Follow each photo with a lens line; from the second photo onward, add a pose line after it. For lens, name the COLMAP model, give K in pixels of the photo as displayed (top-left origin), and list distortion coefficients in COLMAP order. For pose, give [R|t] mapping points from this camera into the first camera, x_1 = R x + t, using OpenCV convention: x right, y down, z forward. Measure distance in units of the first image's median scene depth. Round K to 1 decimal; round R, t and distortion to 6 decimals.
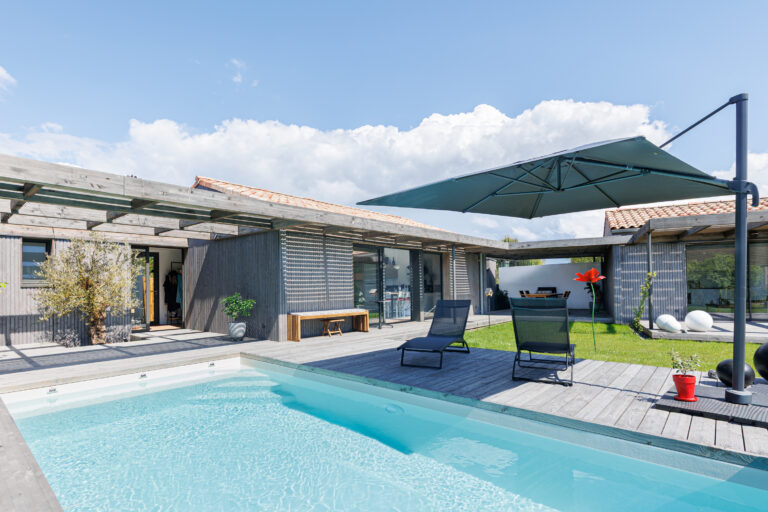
lens RADIAL K [[383.4, 0, 382.8], [0, 383.4, 284.7], [0, 0, 1]] dist [0.002531, 0.000157]
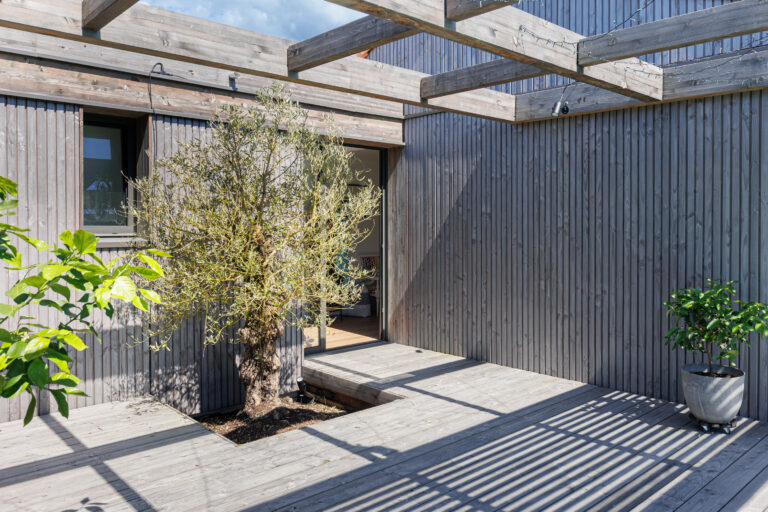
lens RADIAL K [[591.9, 0, 384.0], [0, 591.9, 256.0], [0, 0, 1]] dist [-0.005303, -0.003760]
pose [[0.994384, 0.018595, -0.104189, -0.582795], [-0.012468, 0.998171, 0.059156, -0.022704], [0.105099, -0.057524, 0.992797, 0.467911]]
